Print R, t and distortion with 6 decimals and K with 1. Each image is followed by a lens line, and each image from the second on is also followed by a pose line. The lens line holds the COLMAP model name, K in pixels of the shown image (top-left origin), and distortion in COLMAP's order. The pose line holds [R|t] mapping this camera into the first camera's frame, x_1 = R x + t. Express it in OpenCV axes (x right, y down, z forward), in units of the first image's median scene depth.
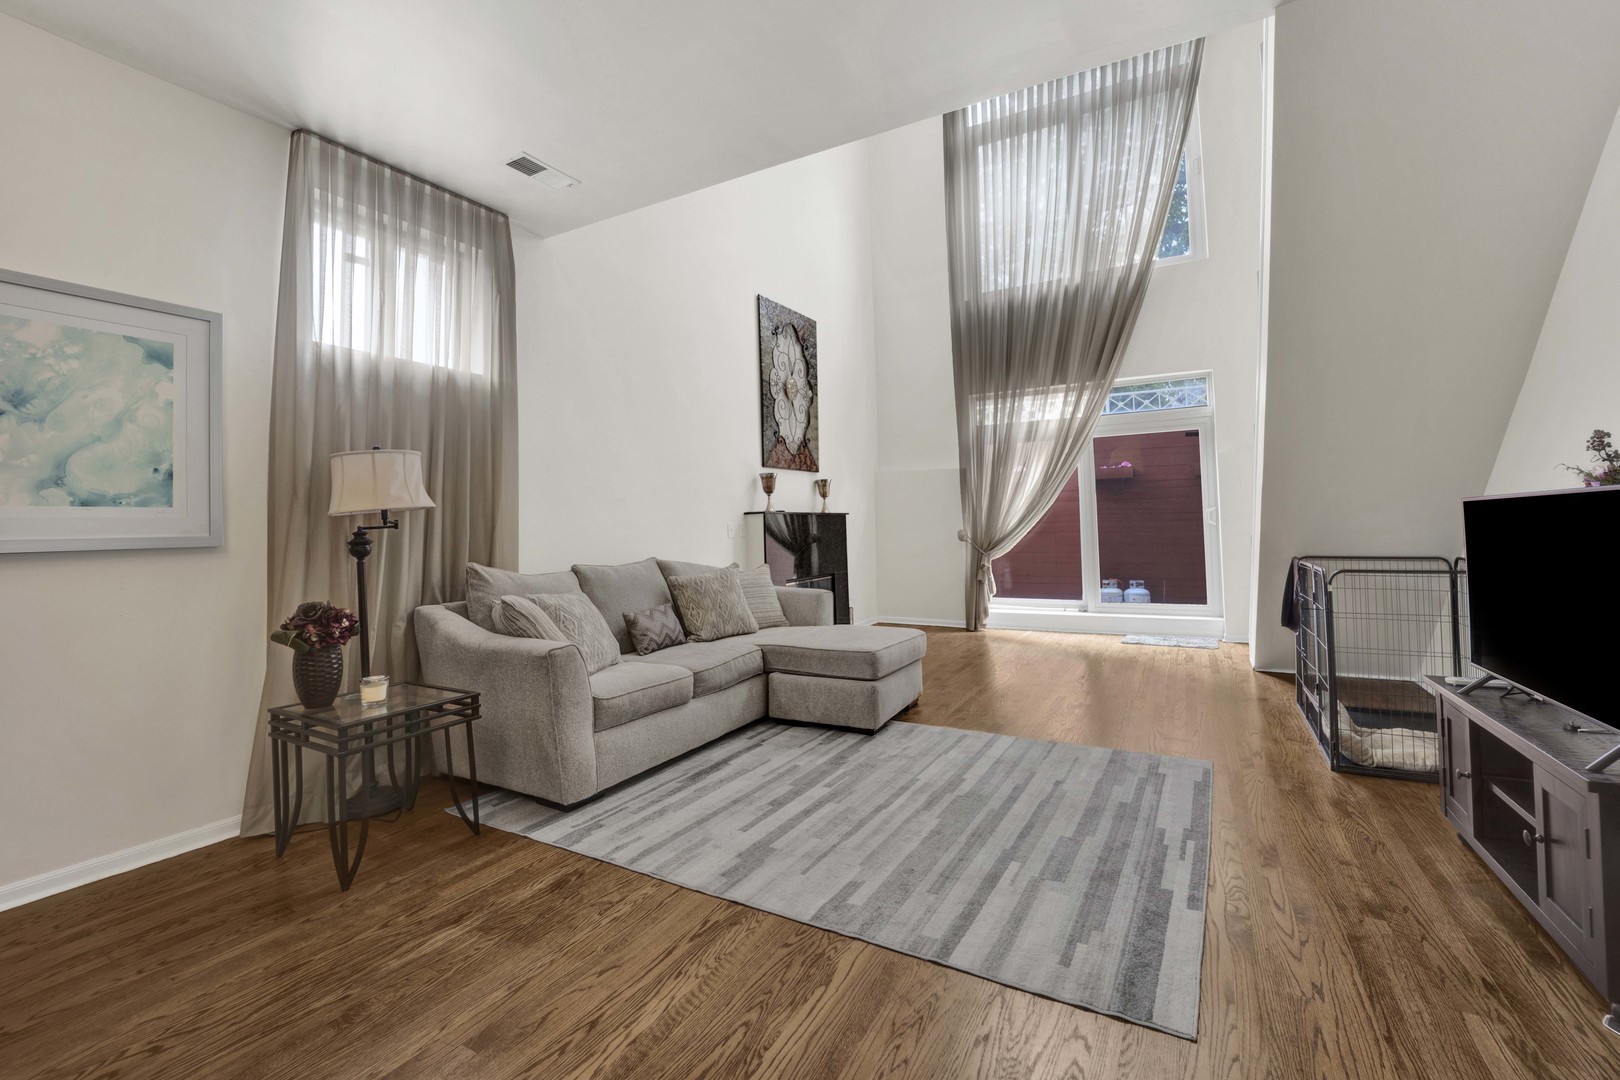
lens RADIAL K [[687.1, 0, 827.7], [0, 687.1, 504.9], [0, 0, 1]] dist [-0.019192, 0.000067]
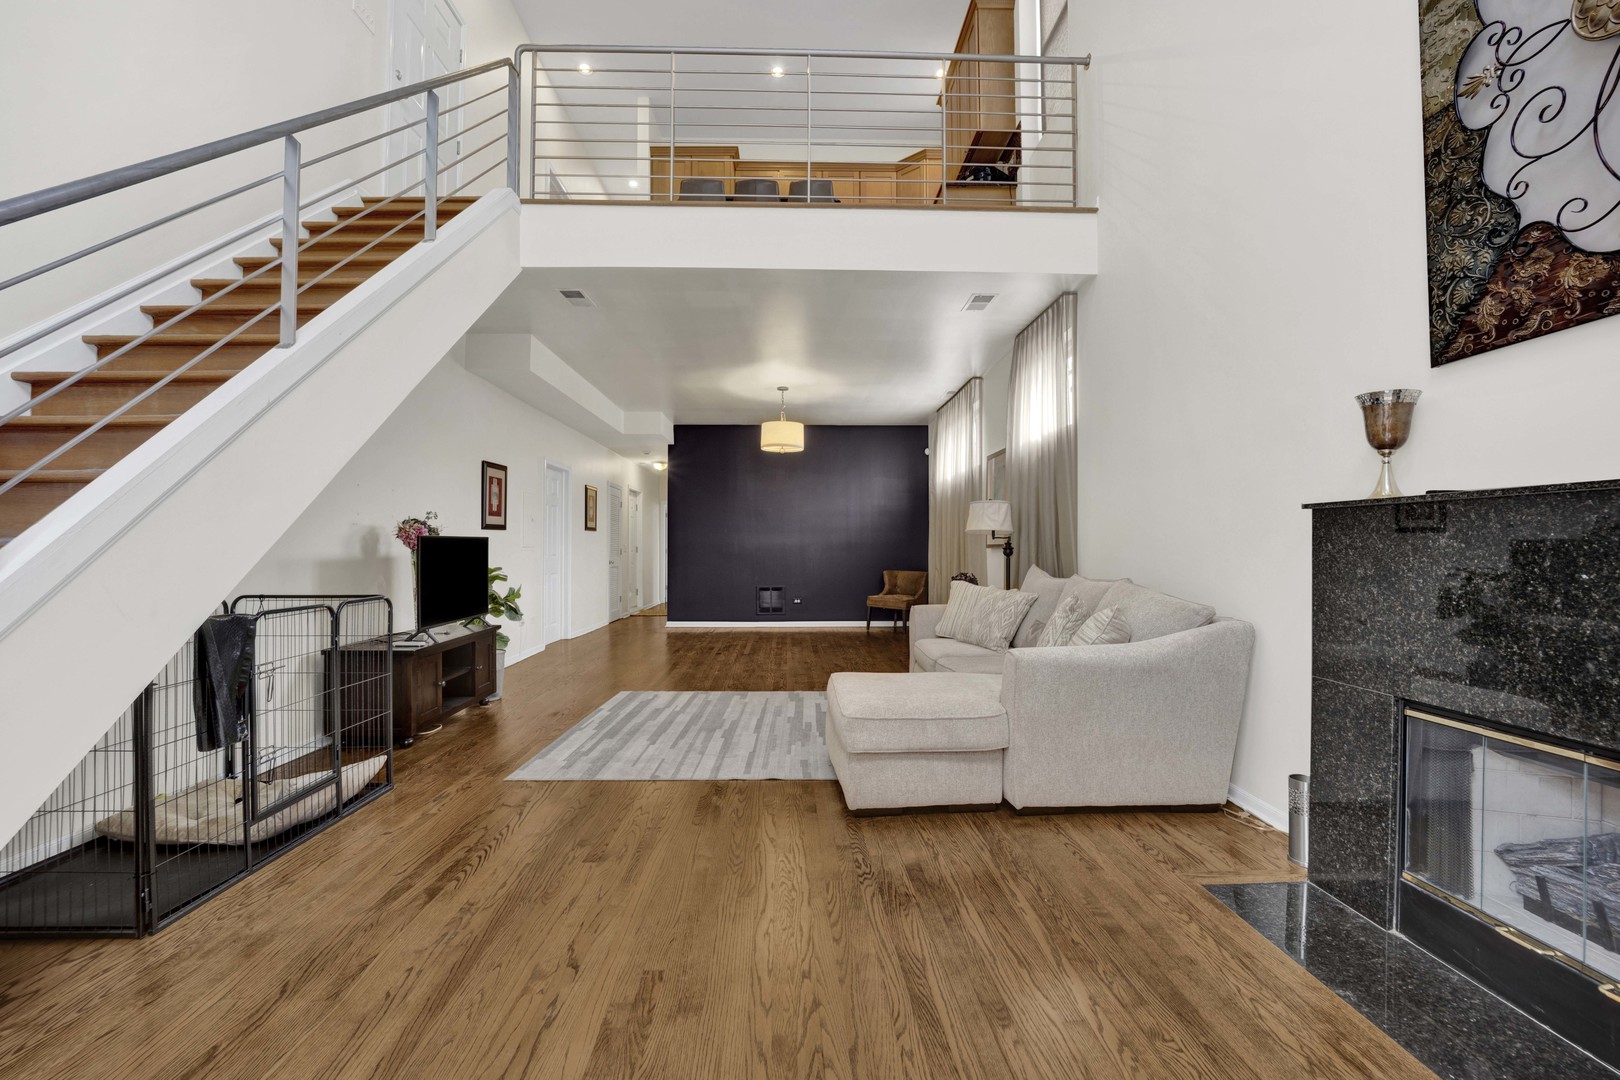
lens RADIAL K [[680.4, 0, 791.9], [0, 680.4, 540.7], [0, 0, 1]] dist [-0.018748, -0.000210]
pose [[-0.880716, 0.018064, -0.473300, 0.532304], [0.033536, 0.999143, -0.024270, 0.043936], [0.472456, -0.037248, -0.880567, 1.710173]]
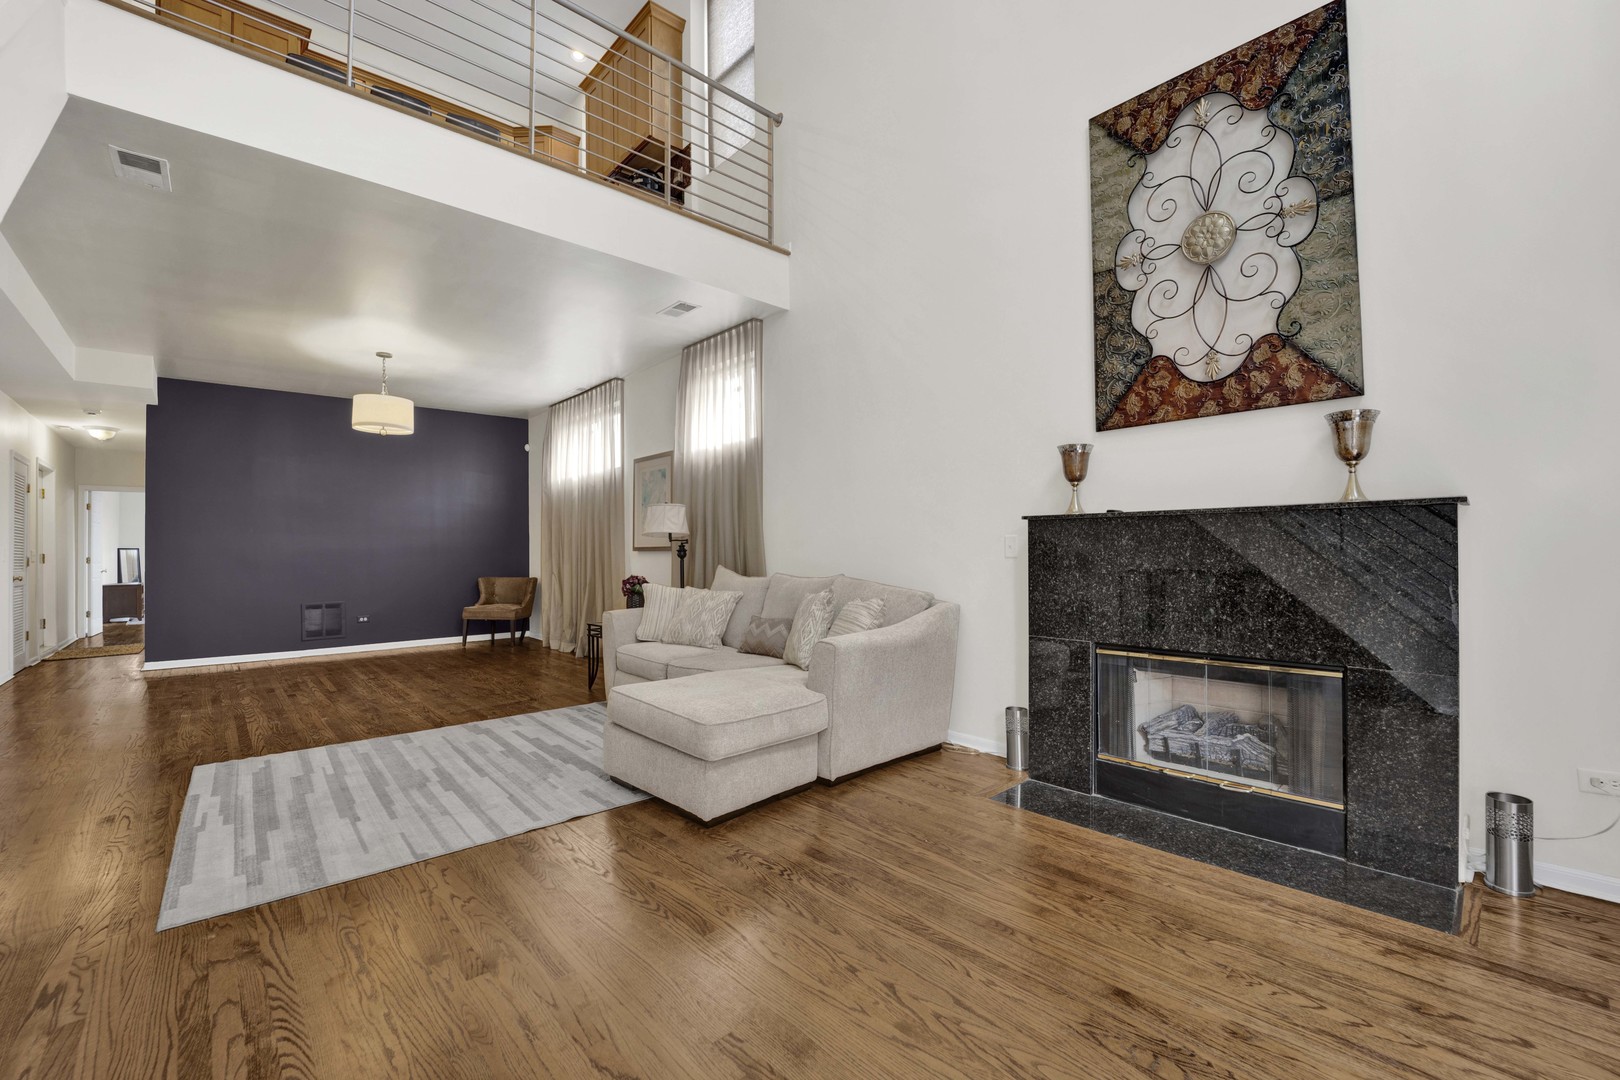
lens RADIAL K [[686.8, 0, 804.6], [0, 686.8, 542.4], [0, 0, 1]] dist [-0.019869, -0.000193]
pose [[-0.347122, 0.017349, -0.937659, 0.753959], [0.043802, 0.999038, 0.002269, 0.031647], [0.936797, -0.040283, -0.347548, 1.450264]]
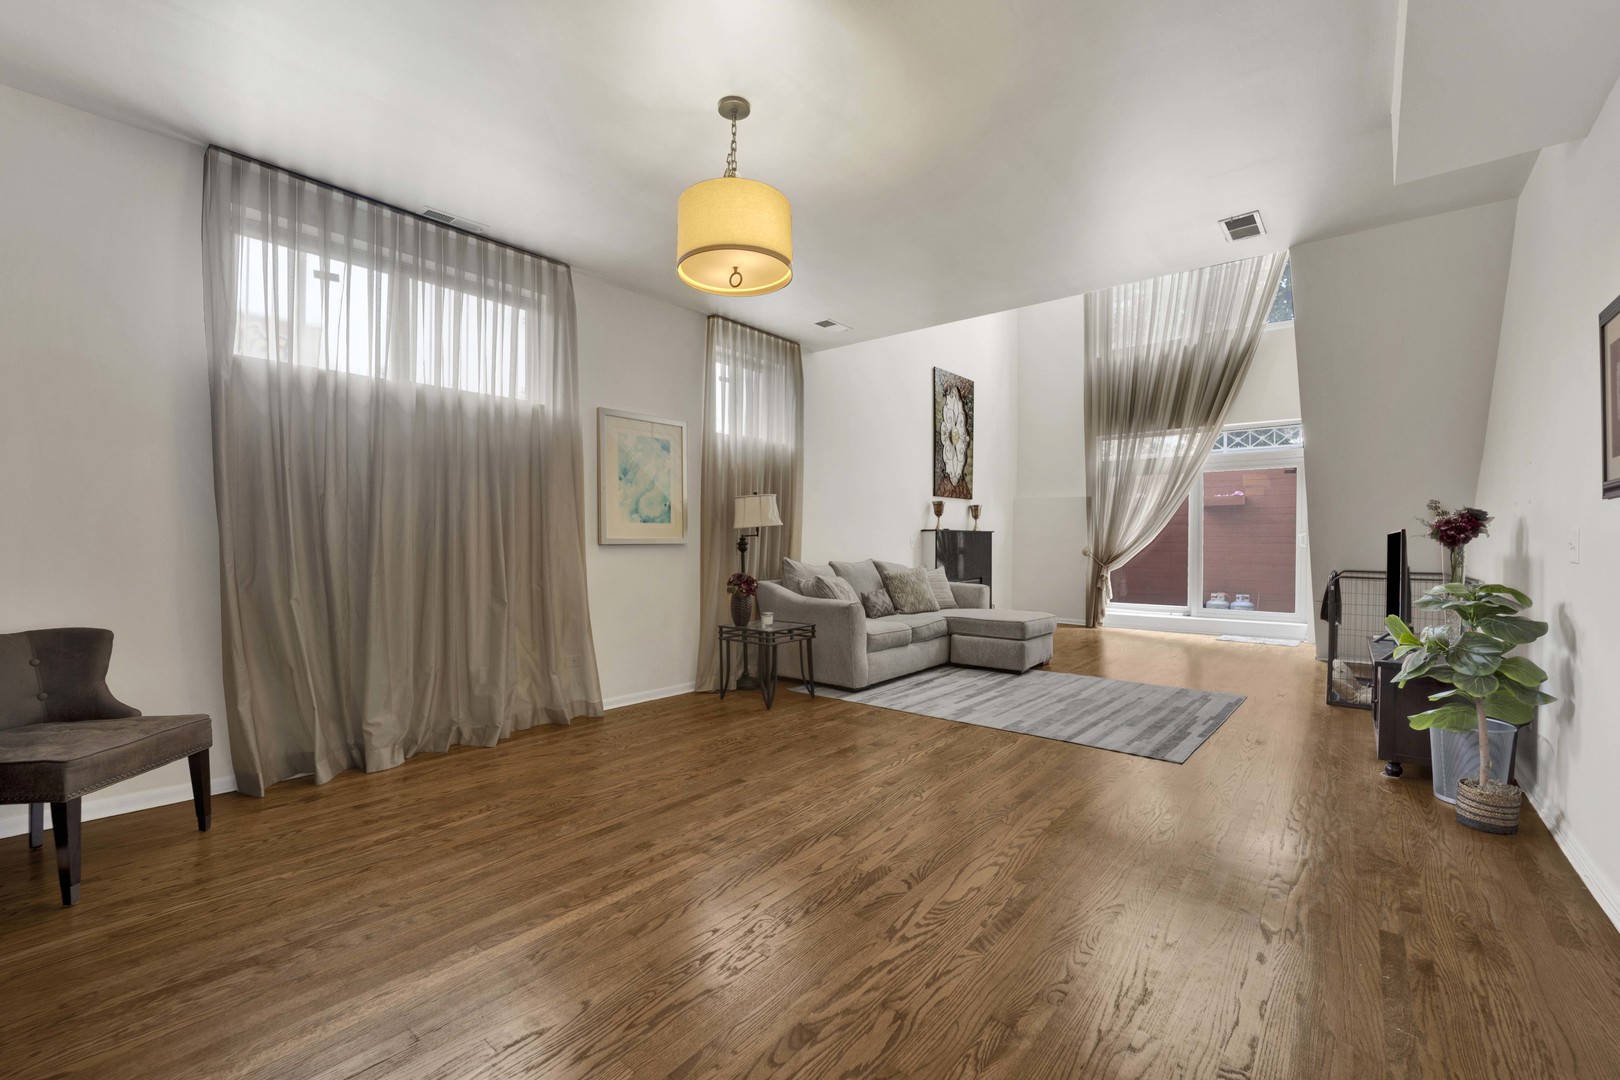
lens RADIAL K [[679.9, 0, 819.2], [0, 679.9, 572.6], [0, 0, 1]] dist [-0.018529, -0.000326]
pose [[0.983499, 0.030805, -0.178274, -0.110003], [-0.016797, 0.996689, 0.079557, -0.011727], [0.180134, -0.075250, 0.980759, -0.549727]]
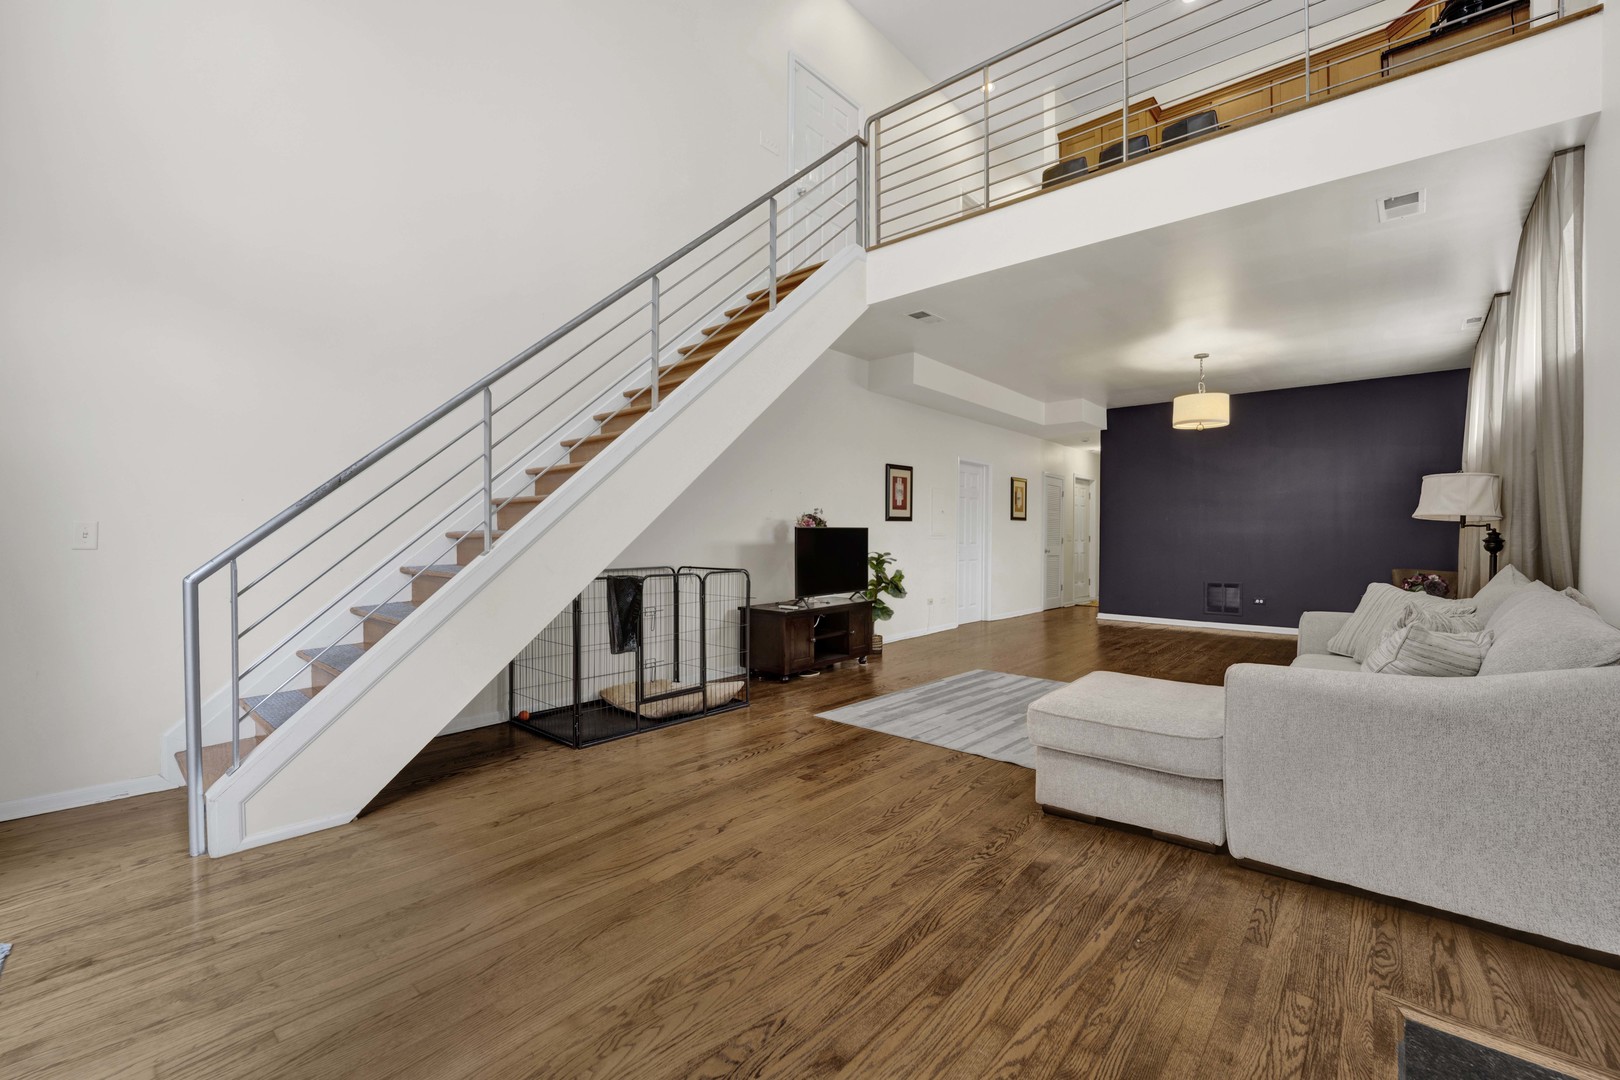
lens RADIAL K [[663.5, 0, 797.6], [0, 663.5, 539.8], [0, 0, 1]] dist [-0.017206, 0.000118]
pose [[-0.967600, 0.016372, 0.251958, 0.213670], [0.010083, 0.999605, -0.026234, 0.053333], [-0.252288, -0.022844, -0.967383, 1.832580]]
